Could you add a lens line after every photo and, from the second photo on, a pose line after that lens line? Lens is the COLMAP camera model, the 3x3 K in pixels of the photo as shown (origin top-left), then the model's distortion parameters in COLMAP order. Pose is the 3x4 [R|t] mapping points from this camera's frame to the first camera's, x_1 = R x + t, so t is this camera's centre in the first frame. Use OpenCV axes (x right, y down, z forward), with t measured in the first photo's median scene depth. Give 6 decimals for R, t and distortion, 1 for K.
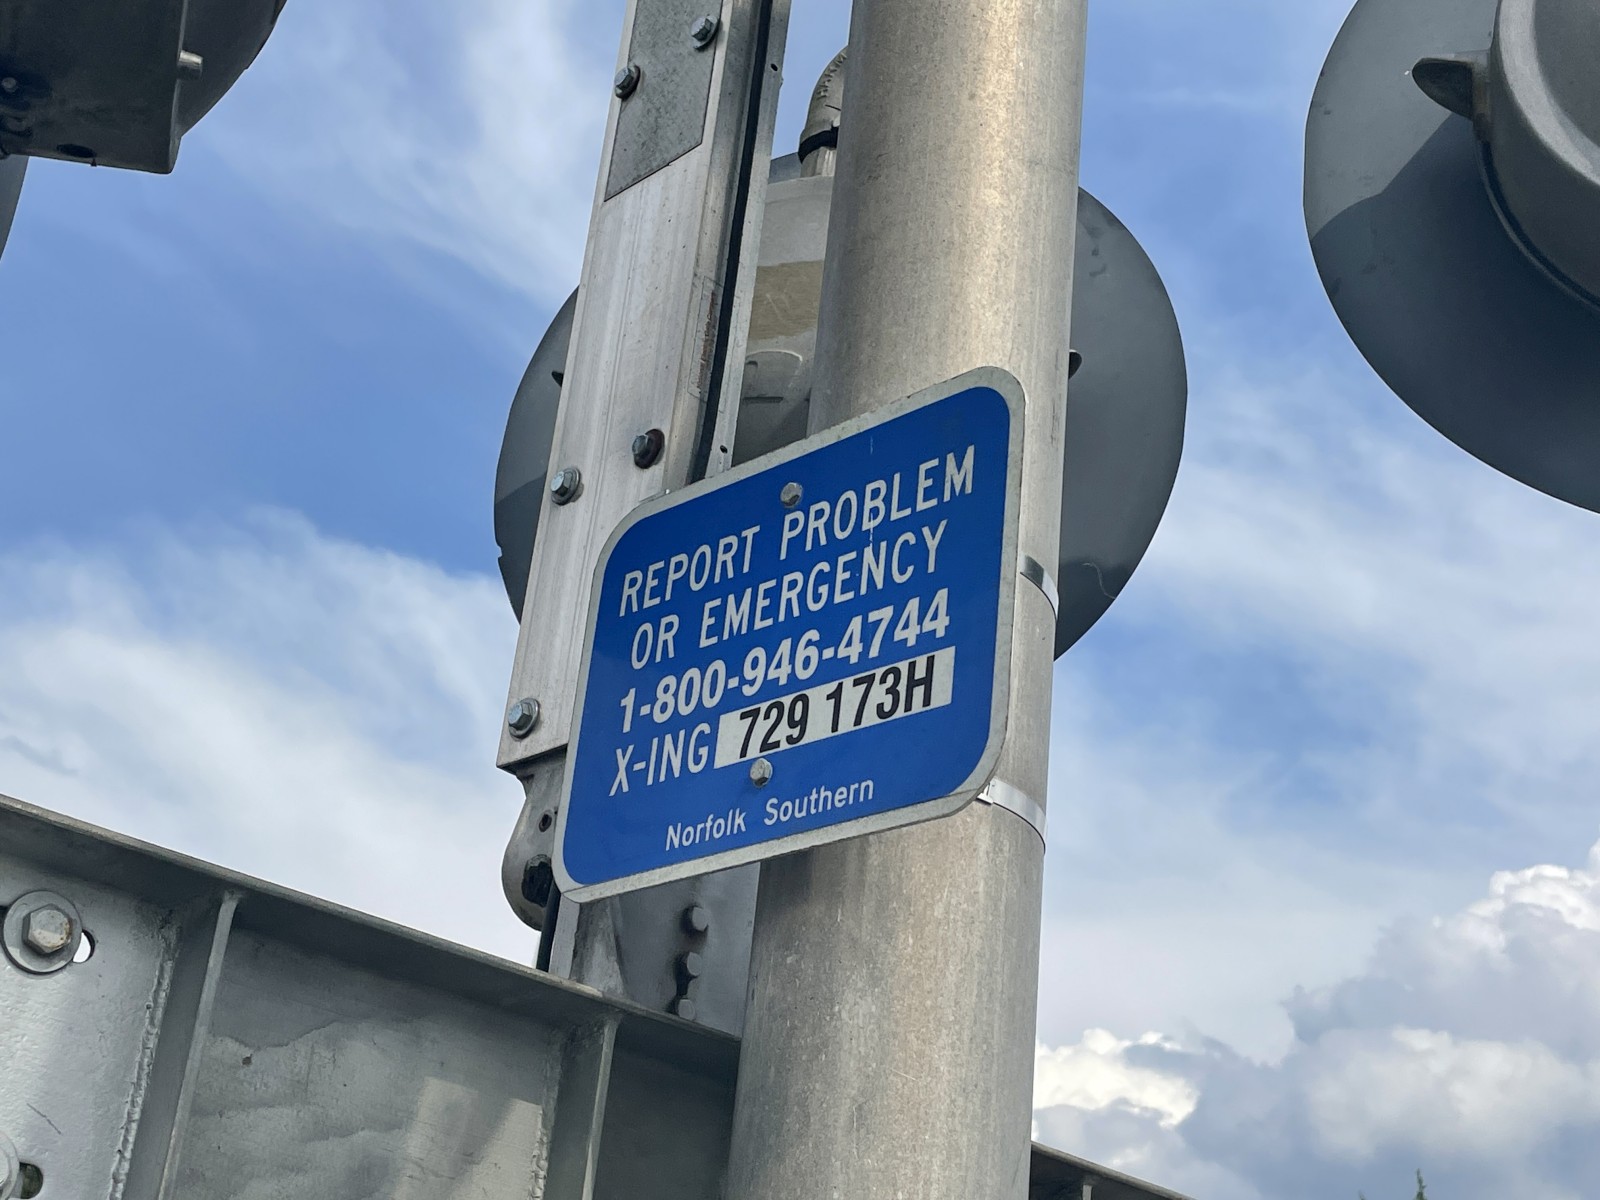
lens RADIAL K [[2277.4, 0, 822.0], [0, 2277.4, 620.8], [0, 0, 1]] dist [0.061025, 0.000000]
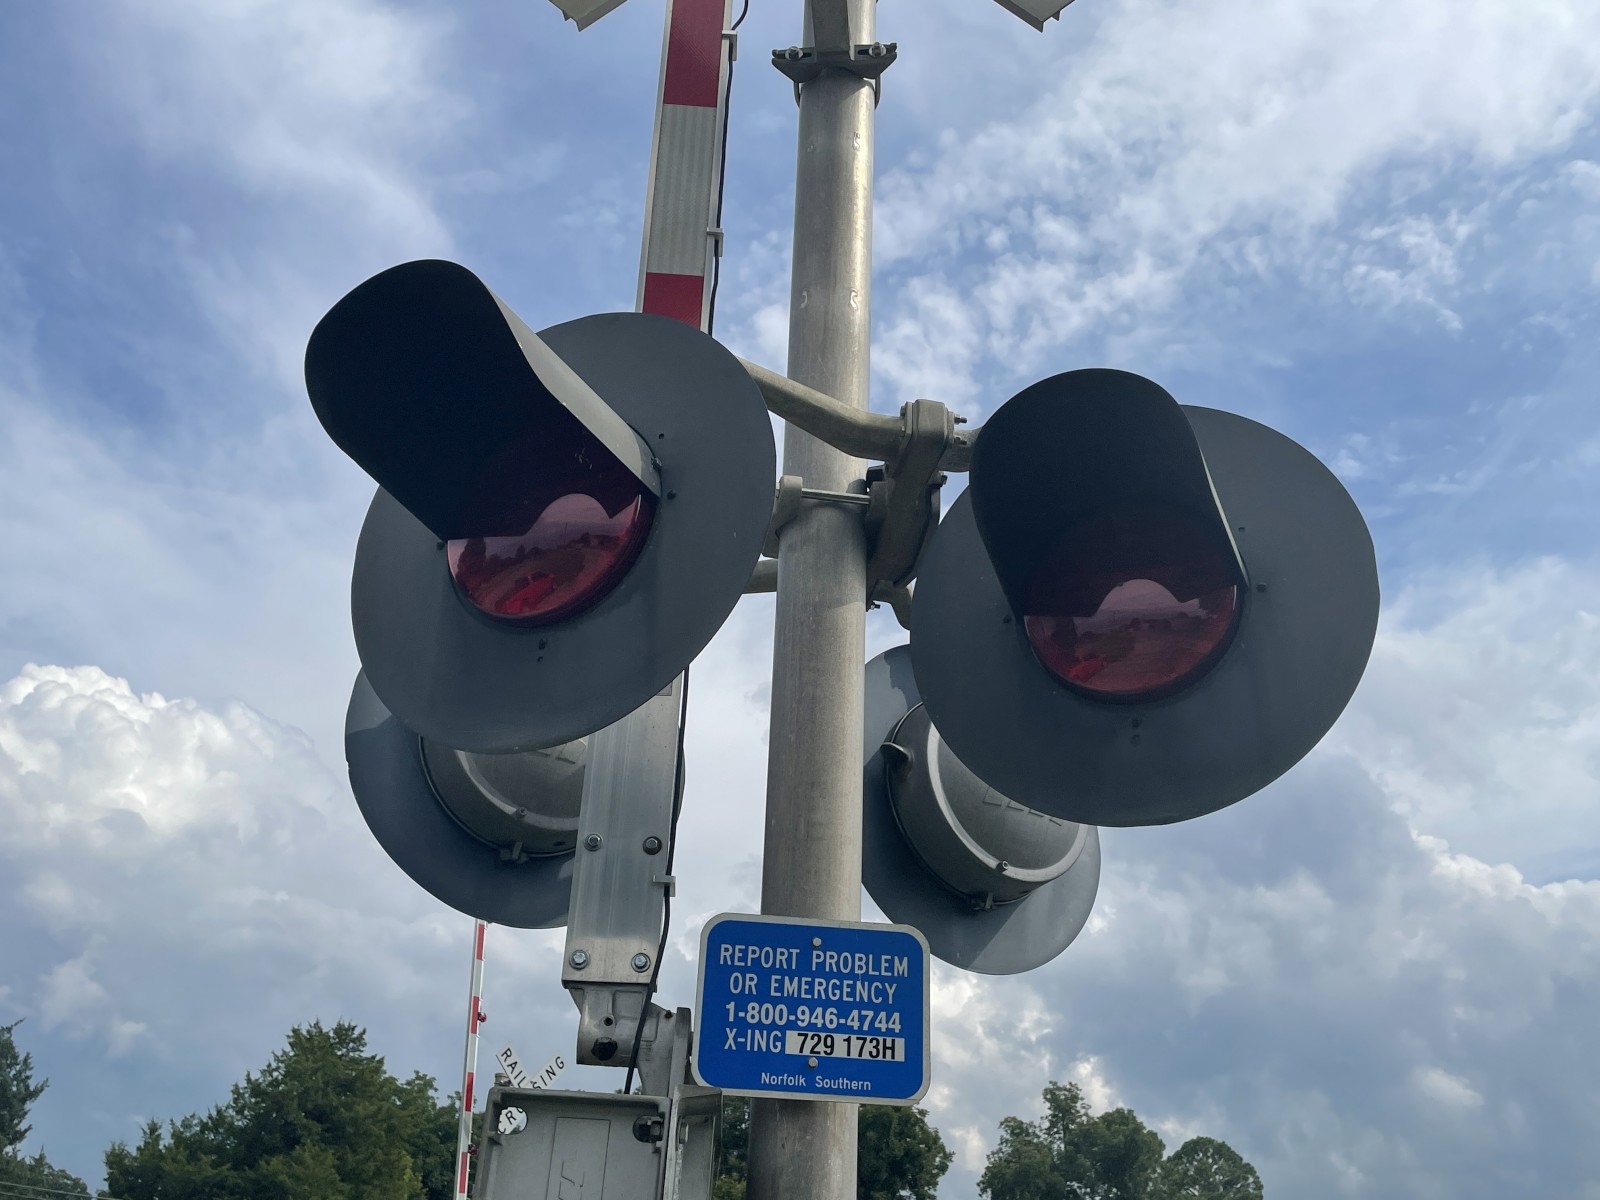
lens RADIAL K [[1470.8, 0, 784.7], [0, 1470.8, 579.9], [0, 0, 1]] dist [0.043498, 0.000000]
pose [[0.663731, 0.303621, 0.683576, -1.352030], [-0.309354, 0.943509, -0.118701, -0.241966], [-0.681000, -0.132682, 0.720163, -0.134591]]
